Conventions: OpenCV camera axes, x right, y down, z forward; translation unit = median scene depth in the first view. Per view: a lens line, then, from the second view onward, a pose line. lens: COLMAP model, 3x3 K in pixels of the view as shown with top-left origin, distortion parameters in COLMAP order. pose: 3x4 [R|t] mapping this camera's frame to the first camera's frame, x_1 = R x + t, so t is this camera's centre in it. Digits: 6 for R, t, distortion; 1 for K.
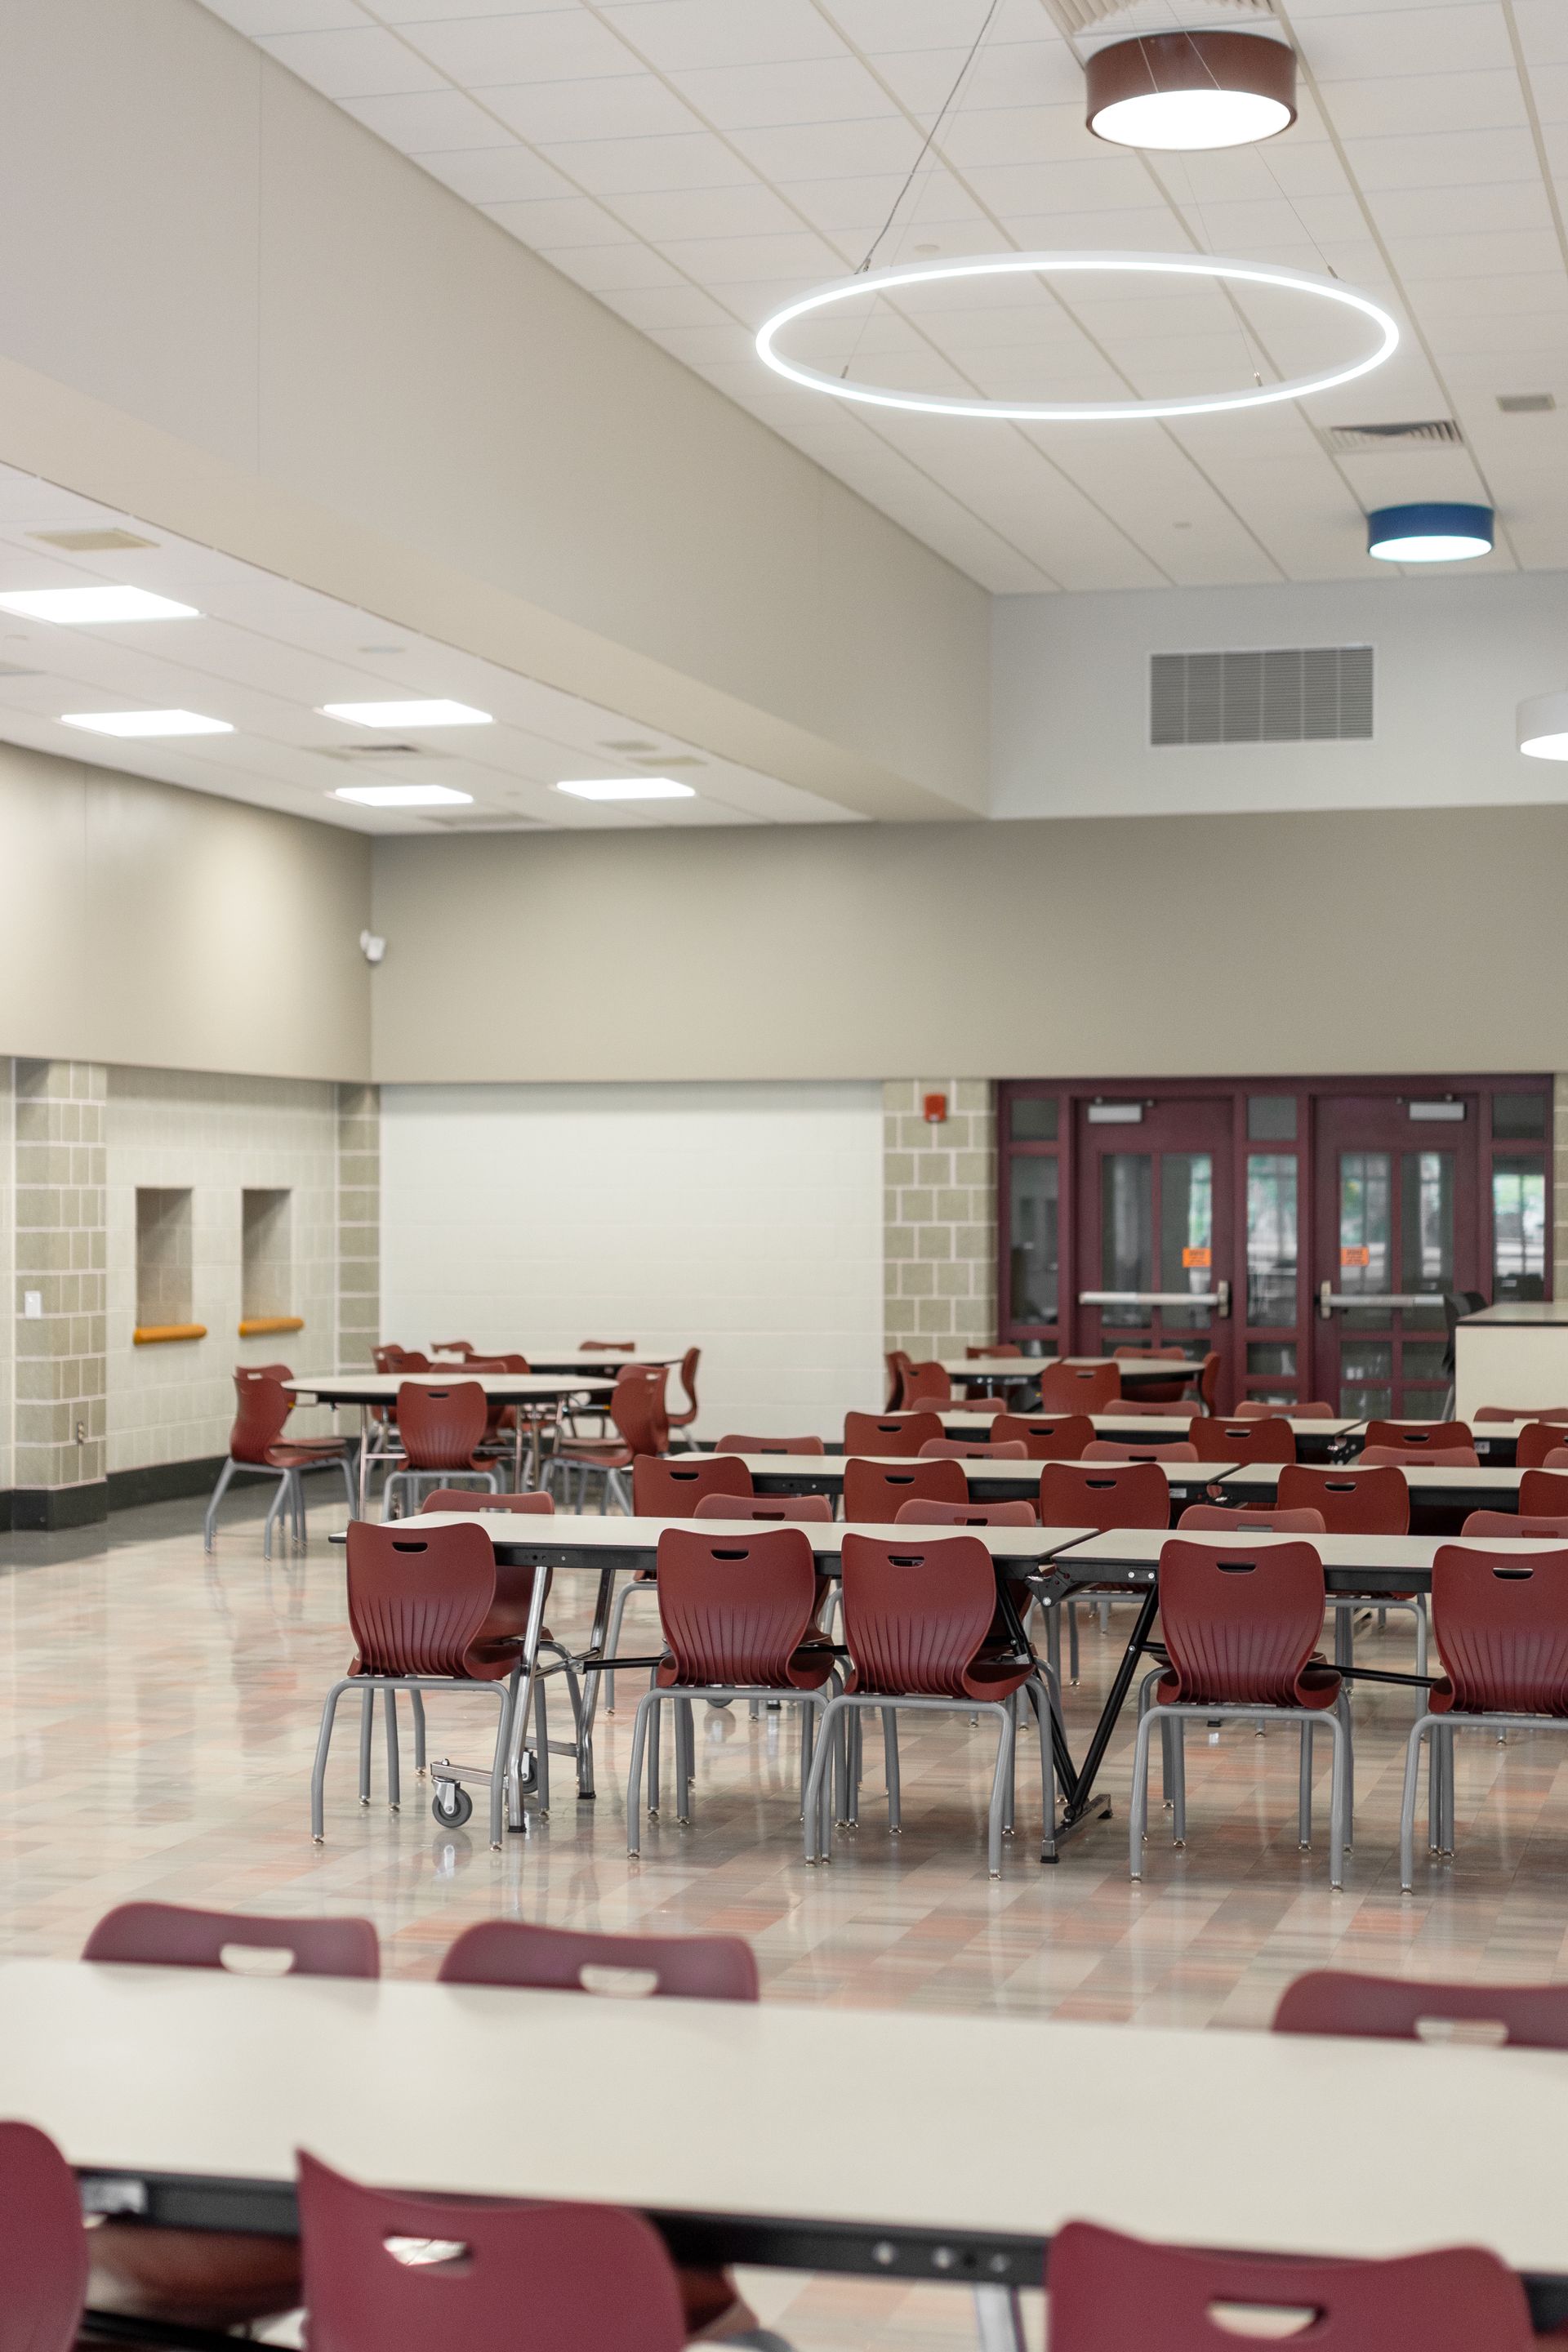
lens RADIAL K [[3716.4, 0, 783.7], [0, 3716.4, 1172.5], [0, 0, 1]] dist [0.231981, 0.010497]
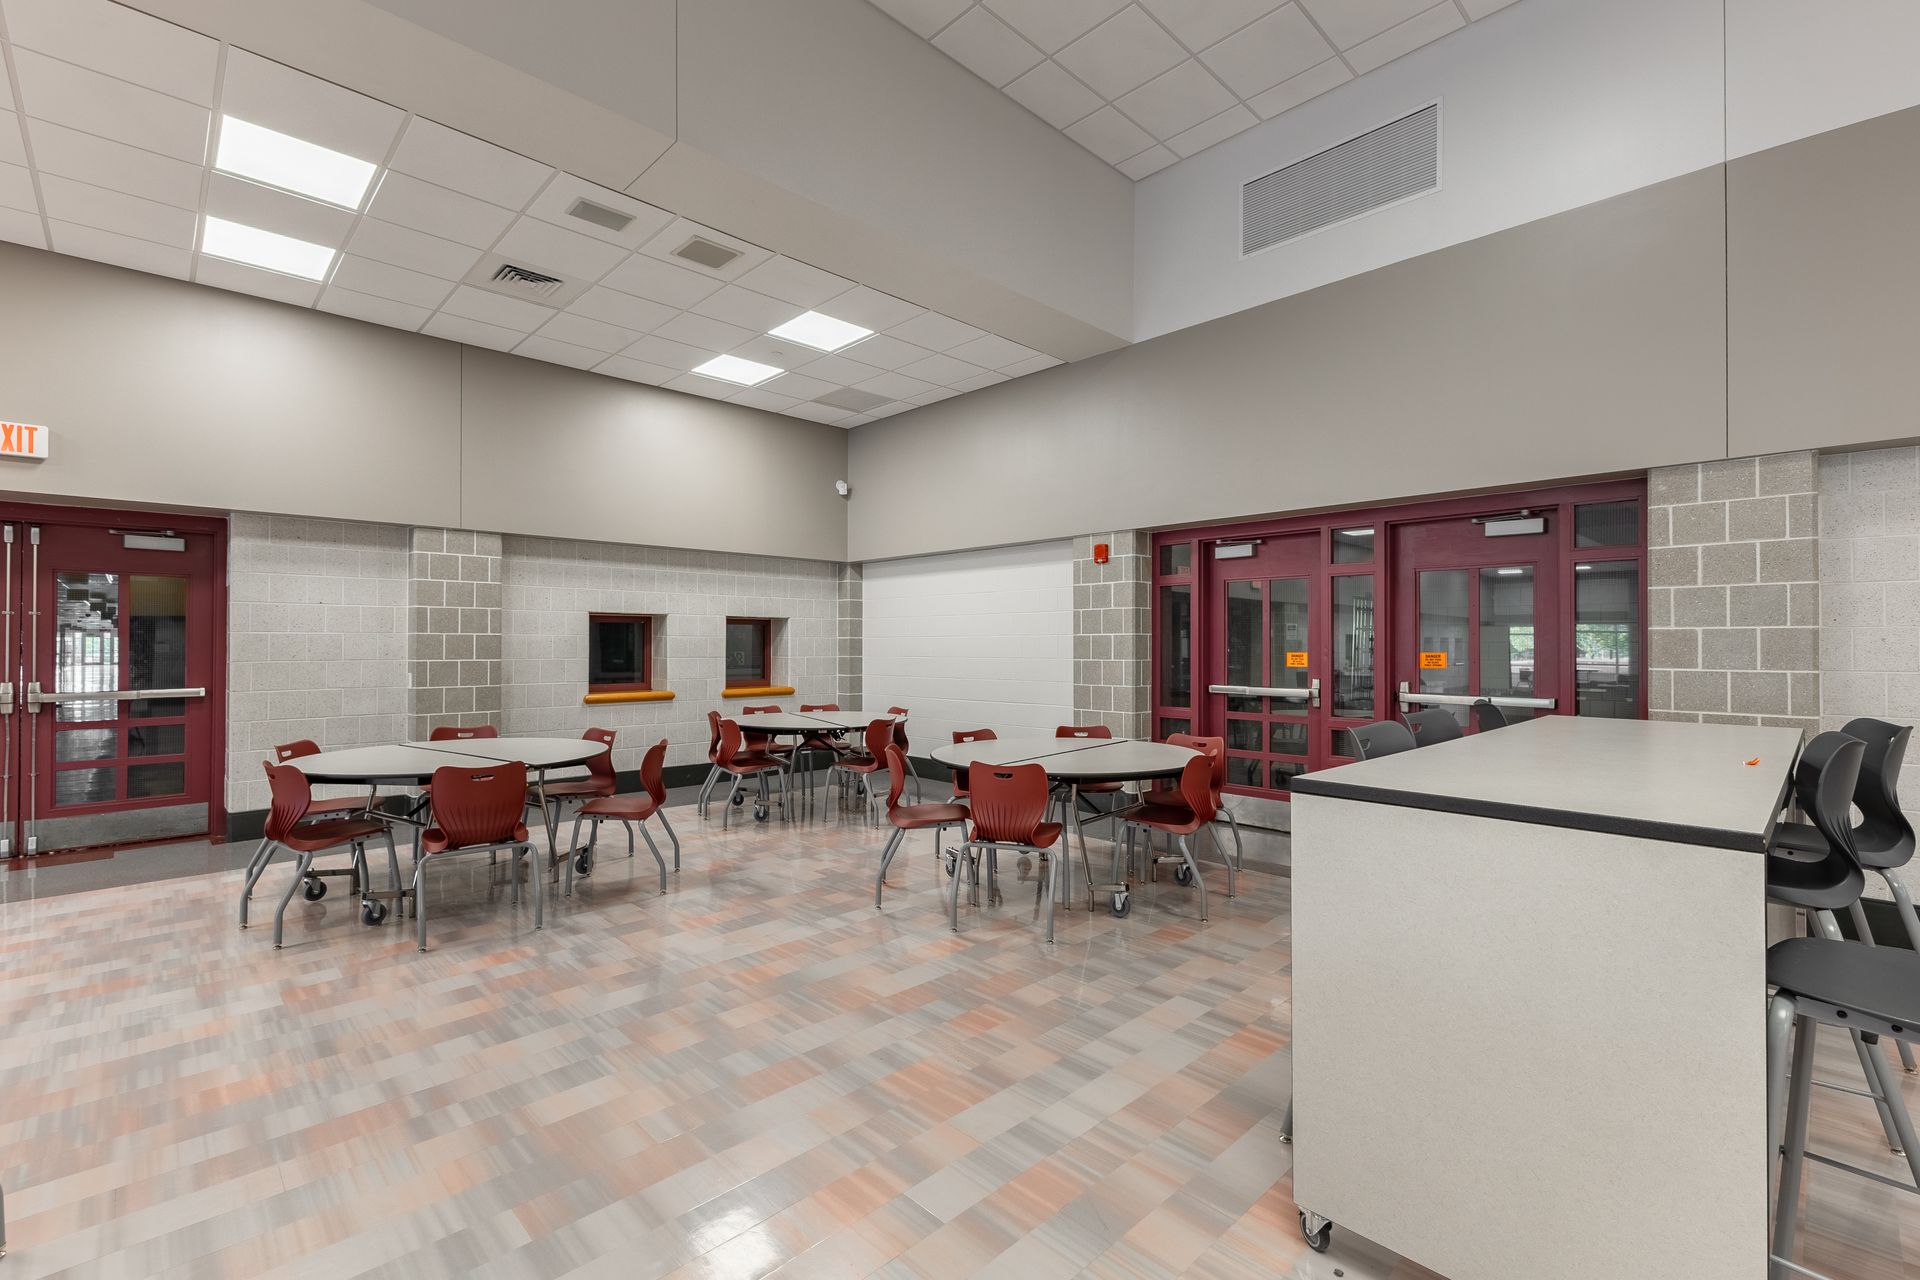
lens RADIAL K [[839.1, 0, 939.8], [0, 839.1, 644.6], [0, 0, 1]] dist [-0.000083, -0.000353]
pose [[0.863716, 0.002045, -0.503975, 0.150170], [0.004107, 0.999930, 0.011096, 0.013924], [0.503963, -0.011654, 0.863647, 0.690083]]
